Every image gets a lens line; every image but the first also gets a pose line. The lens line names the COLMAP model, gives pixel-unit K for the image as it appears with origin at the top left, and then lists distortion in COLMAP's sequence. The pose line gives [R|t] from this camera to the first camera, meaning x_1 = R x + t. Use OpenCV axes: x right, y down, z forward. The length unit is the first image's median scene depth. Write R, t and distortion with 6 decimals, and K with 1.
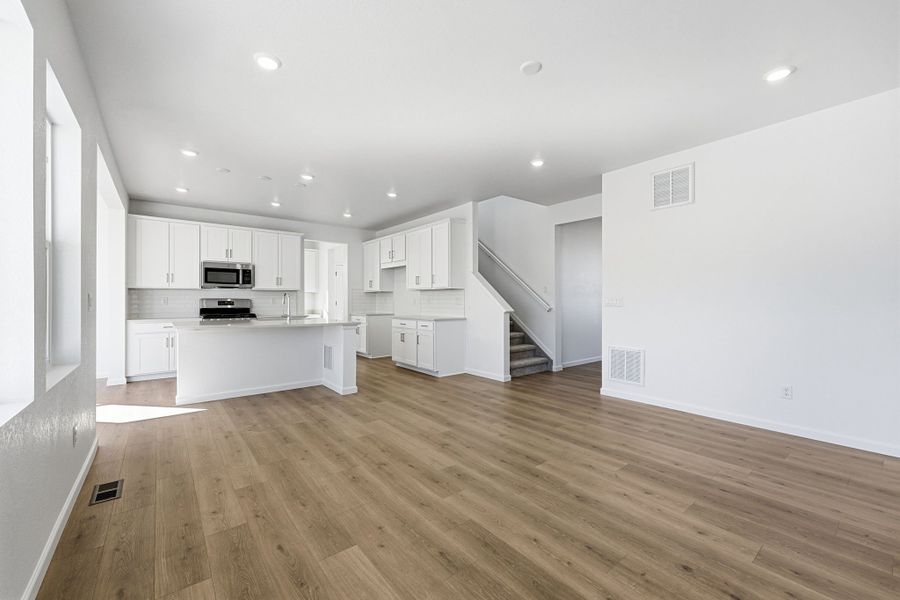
lens RADIAL K [[360.6, 0, 450.0], [0, 360.6, 300.0], [0, 0, 1]] dist [0.023637, 0.000018]
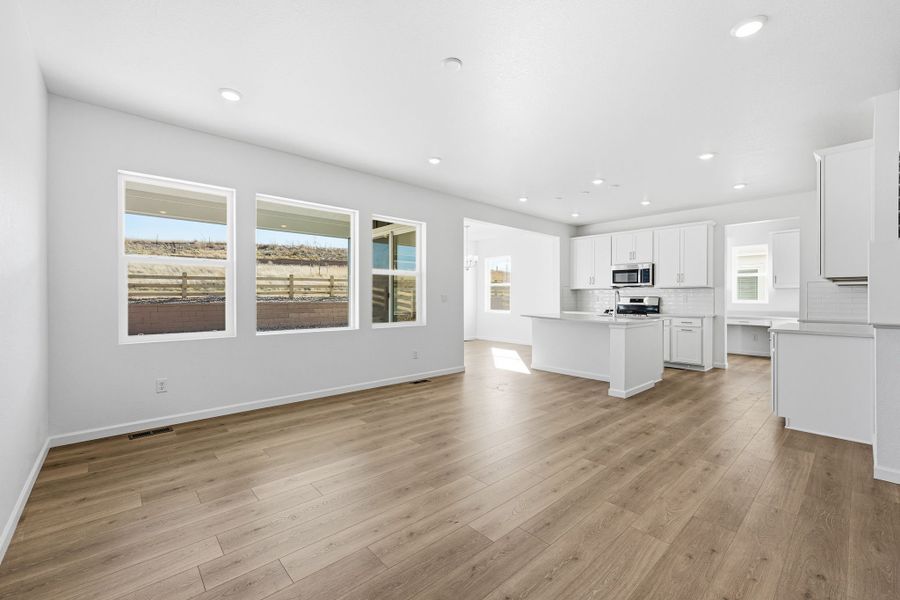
lens RADIAL K [[373.2, 0, 447.8], [0, 373.2, 297.8], [0, 0, 1]] dist [-0.001764, 0.000114]
pose [[0.064084, 0.000862, -0.997944, 0.984674], [-0.000421, 1.000000, 0.000836, -0.000603], [0.997944, 0.000367, 0.064085, 0.727771]]
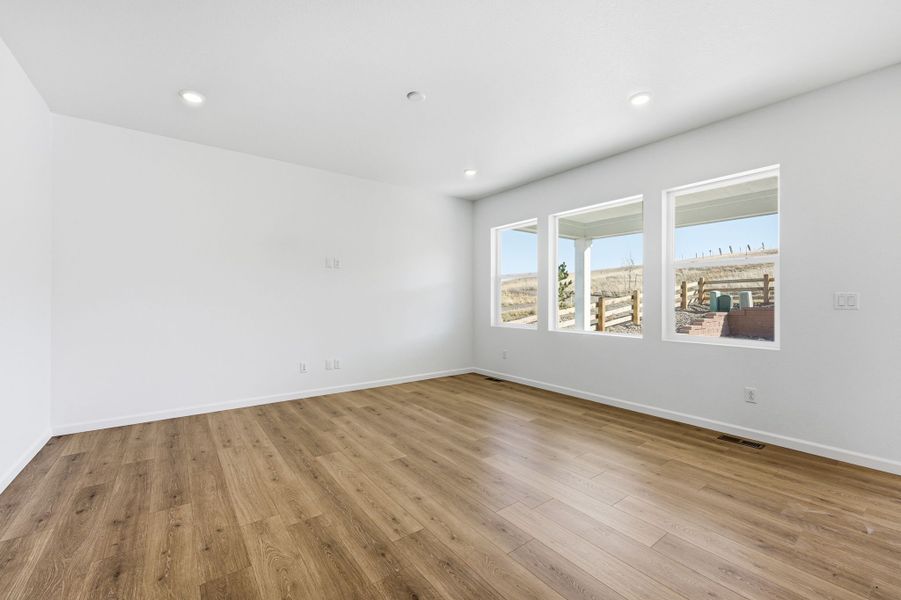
lens RADIAL K [[373.6, 0, 448.3], [0, 373.6, 297.8], [0, 0, 1]] dist [-0.001764, 0.000114]
pose [[-0.999472, -0.001726, 0.032456, 0.066306], [-0.001985, 0.999966, -0.007953, 0.004154], [-0.032441, -0.008013, -0.999442, 1.720677]]
